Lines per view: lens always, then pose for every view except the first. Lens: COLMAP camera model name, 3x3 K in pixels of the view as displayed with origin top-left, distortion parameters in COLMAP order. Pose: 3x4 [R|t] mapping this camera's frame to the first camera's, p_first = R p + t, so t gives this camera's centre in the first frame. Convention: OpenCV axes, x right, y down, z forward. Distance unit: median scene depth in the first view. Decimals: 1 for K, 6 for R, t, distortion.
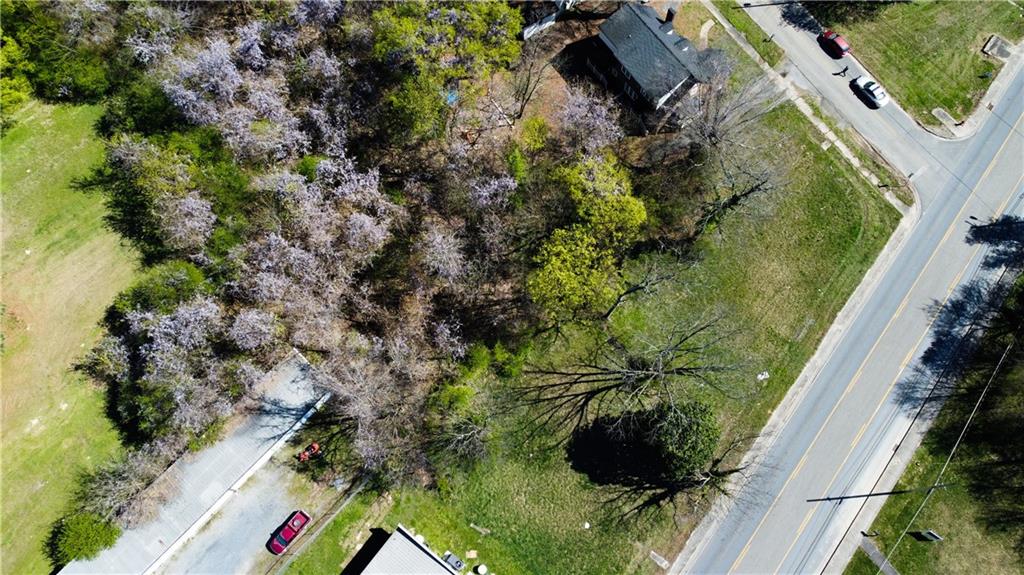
lens RADIAL K [[773.6, 0, 514.5], [0, 773.6, 292.7], [0, 0, 1]] dist [0.002461, -0.010621]
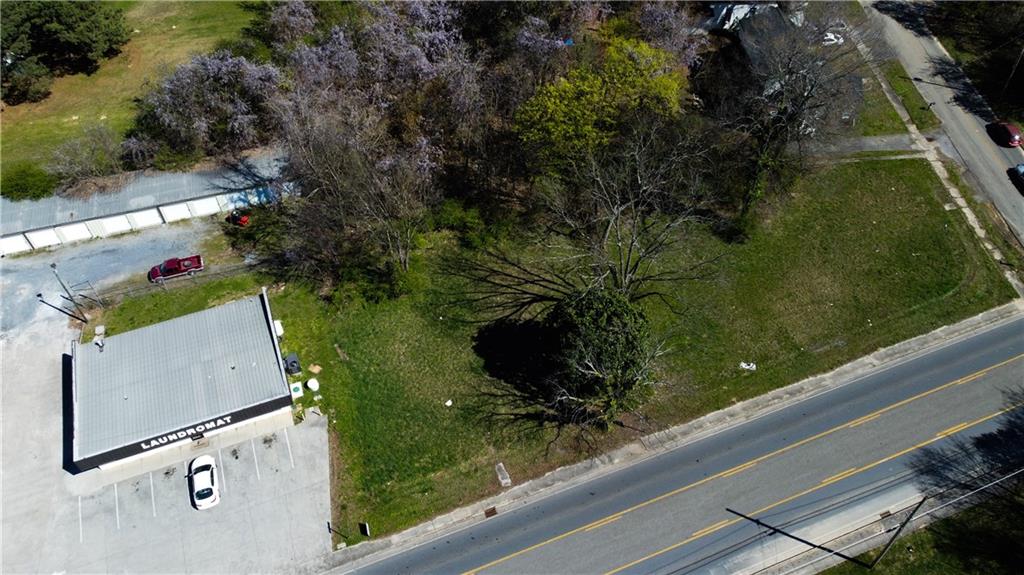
lens RADIAL K [[773.6, 0, 514.5], [0, 773.6, 292.7], [0, 0, 1]] dist [0.002461, -0.010621]
pose [[0.860513, 0.380022, -0.339264, 0.356590], [-0.475798, 0.837508, -0.268694, 0.365374], [0.182027, 0.392636, 0.901500, 0.237960]]
